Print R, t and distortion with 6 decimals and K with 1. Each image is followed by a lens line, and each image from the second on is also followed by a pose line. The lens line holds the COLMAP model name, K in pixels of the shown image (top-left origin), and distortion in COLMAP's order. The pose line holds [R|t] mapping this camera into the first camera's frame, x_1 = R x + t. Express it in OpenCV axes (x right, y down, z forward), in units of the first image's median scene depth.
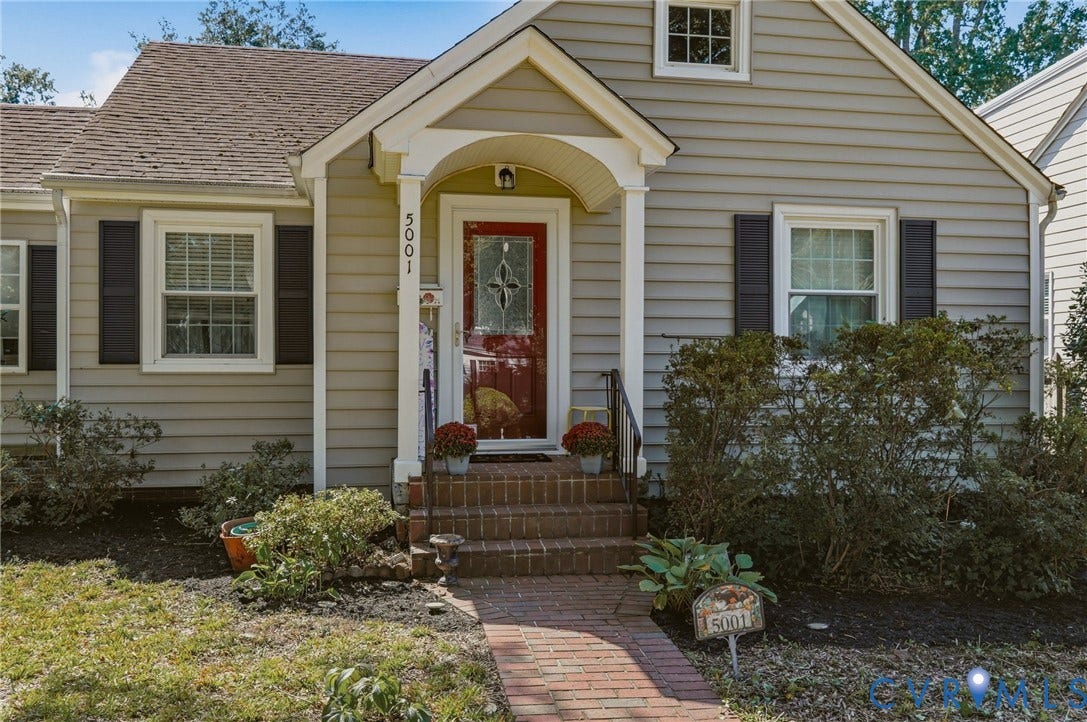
lens RADIAL K [[878.3, 0, 547.6], [0, 878.3, 362.5], [0, 0, 1]] dist [-0.001382, -0.011670]
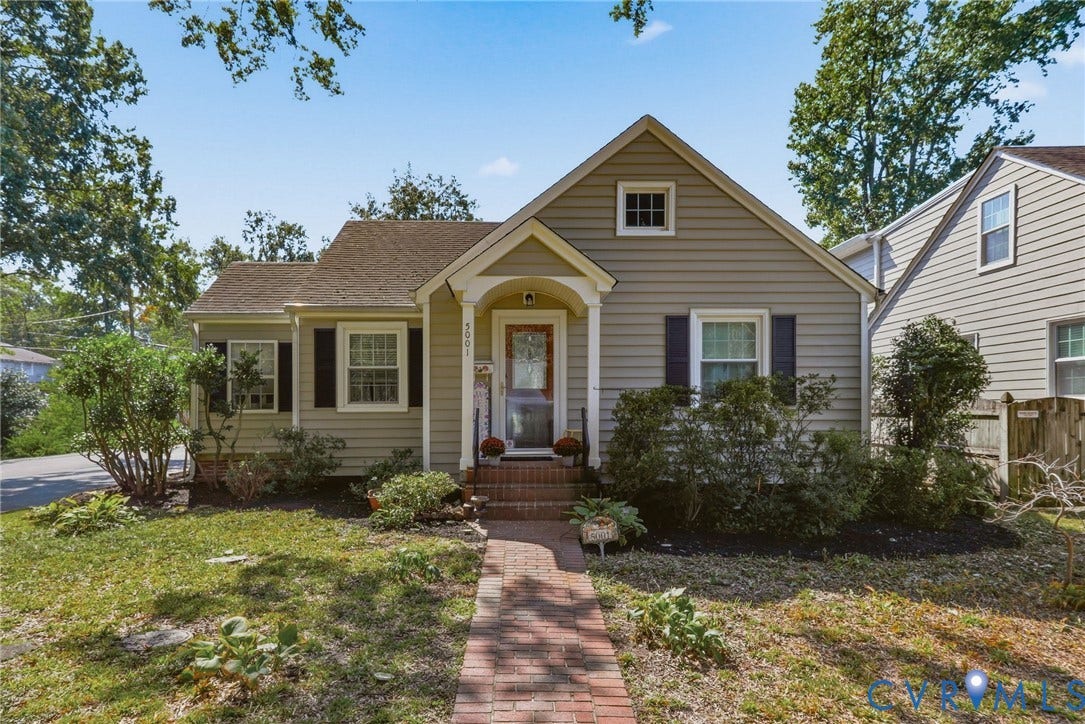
lens RADIAL K [[614.3, 0, 542.9], [0, 614.3, 404.5], [0, 0, 1]] dist [0.021688, 0.003854]
pose [[0.988375, -0.008229, -0.151814, 0.158716], [0.007319, 0.999952, -0.006549, 0.007392], [0.151860, 0.005361, 0.988387, -0.199732]]
